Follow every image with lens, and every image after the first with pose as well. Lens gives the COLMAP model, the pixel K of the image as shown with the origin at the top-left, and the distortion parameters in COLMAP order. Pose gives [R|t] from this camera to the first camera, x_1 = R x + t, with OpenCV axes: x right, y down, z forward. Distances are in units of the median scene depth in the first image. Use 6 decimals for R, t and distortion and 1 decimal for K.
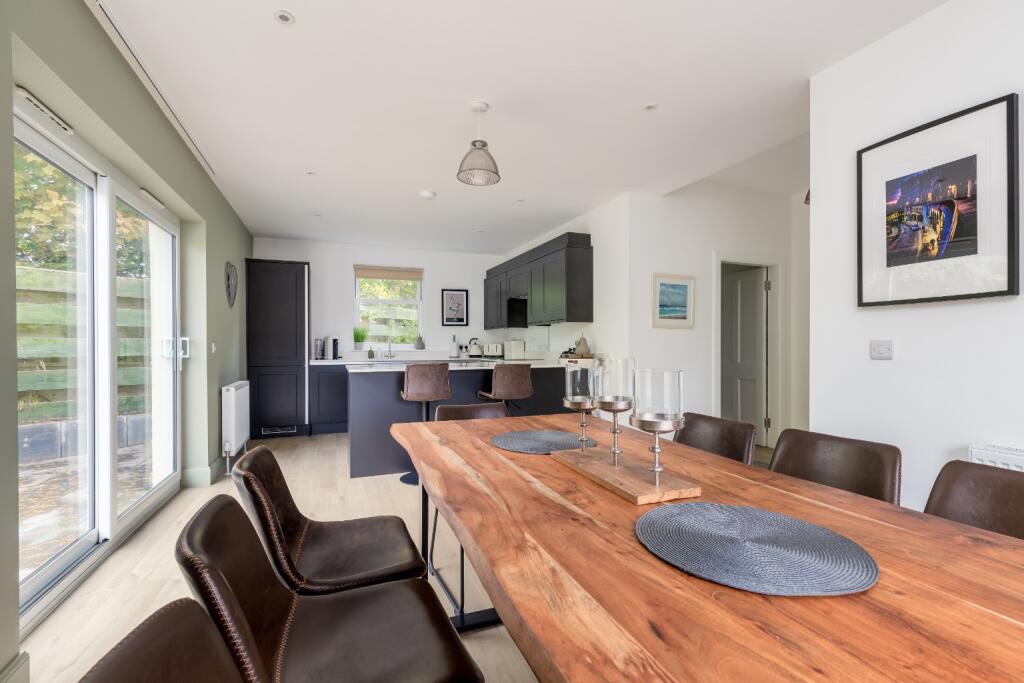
lens RADIAL K [[464.5, 0, 509.9], [0, 464.5, 344.1], [0, 0, 1]] dist [0.005428, 0.000122]
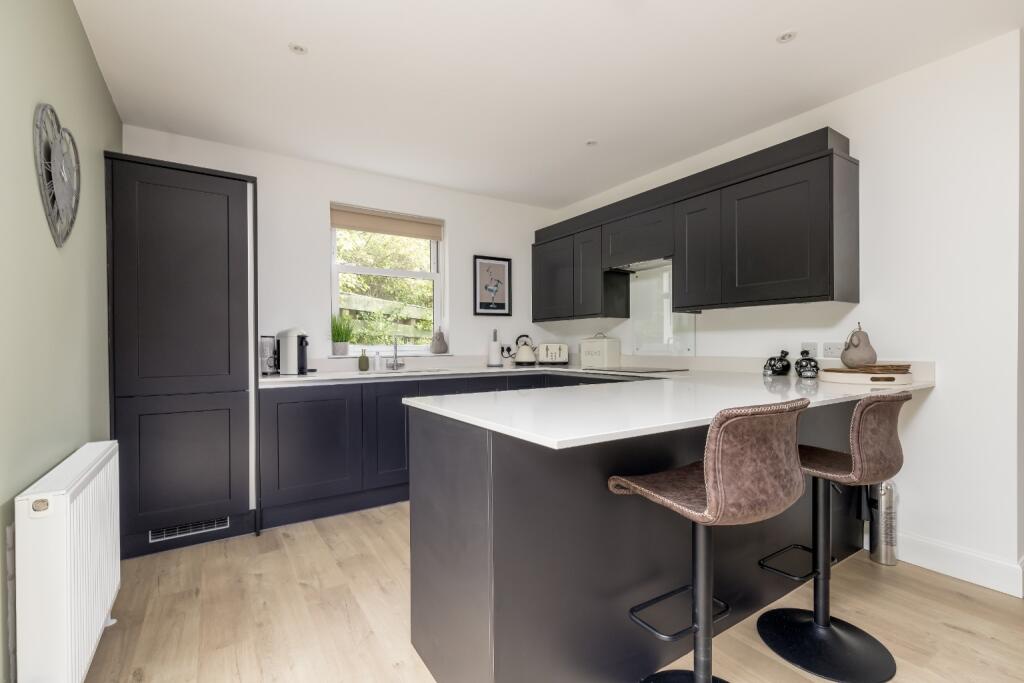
lens RADIAL K [[464.5, 0, 514.8], [0, 464.5, 344.7], [0, 0, 1]] dist [0.005428, 0.000122]
pose [[0.978348, -0.004911, 0.206908, -0.235806], [0.004655, 0.999988, 0.001724, -0.000919], [-0.206914, -0.000724, 0.978359, 0.410165]]
